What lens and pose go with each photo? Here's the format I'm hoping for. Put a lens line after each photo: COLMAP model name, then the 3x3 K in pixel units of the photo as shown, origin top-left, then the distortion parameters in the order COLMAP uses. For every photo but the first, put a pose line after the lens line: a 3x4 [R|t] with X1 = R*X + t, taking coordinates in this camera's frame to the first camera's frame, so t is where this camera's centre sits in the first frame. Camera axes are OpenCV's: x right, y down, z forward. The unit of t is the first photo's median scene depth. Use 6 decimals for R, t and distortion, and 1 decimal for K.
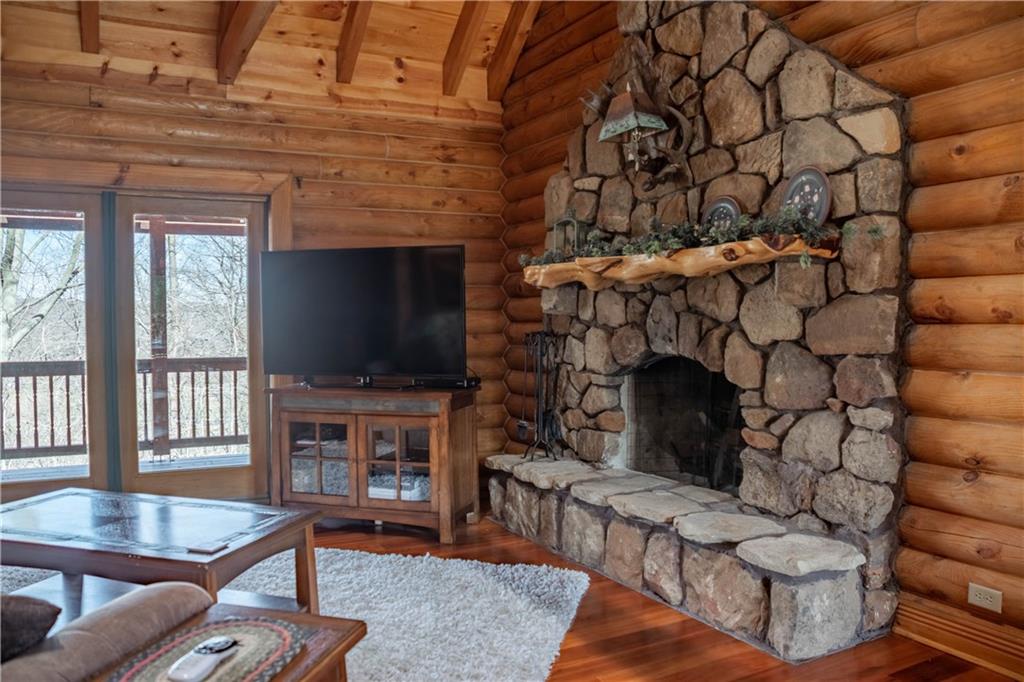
lens RADIAL K [[809.1, 0, 510.4], [0, 809.1, 350.2], [0, 0, 1]] dist [-0.152261, 0.096393]
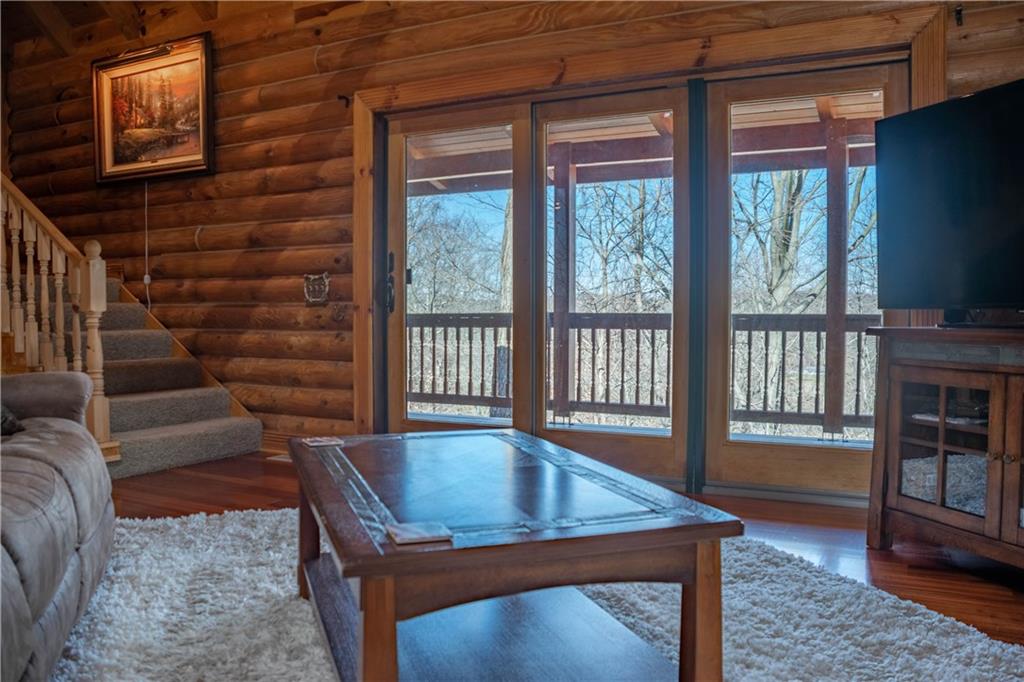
lens RADIAL K [[809.1, 0, 510.4], [0, 809.1, 350.2], [0, 0, 1]] dist [-0.152261, 0.096393]
pose [[0.572407, 0.040089, -0.818989, 0.062958], [-0.033790, 0.999109, 0.025289, 0.078988], [0.819273, 0.013198, 0.573251, 0.527913]]
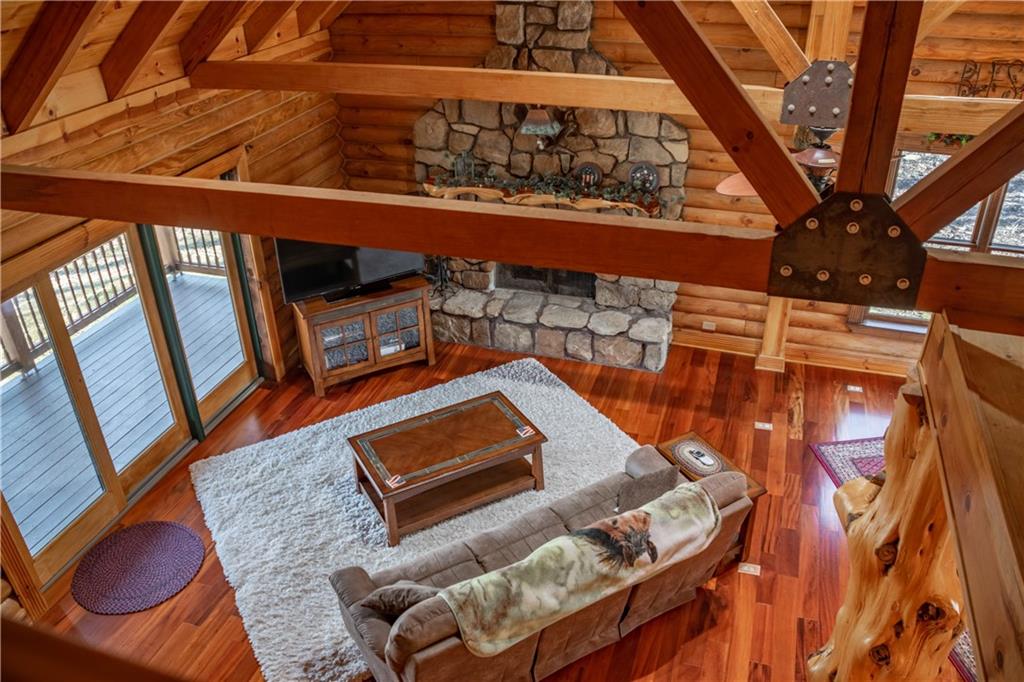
lens RADIAL K [[809.1, 0, 510.4], [0, 809.1, 350.2], [0, 0, 1]] dist [-0.152261, 0.096393]
pose [[0.715197, -0.366199, 0.595307, -1.210287], [0.043172, 0.873270, 0.485320, -0.762122], [-0.697588, -0.321399, 0.640370, -0.254879]]
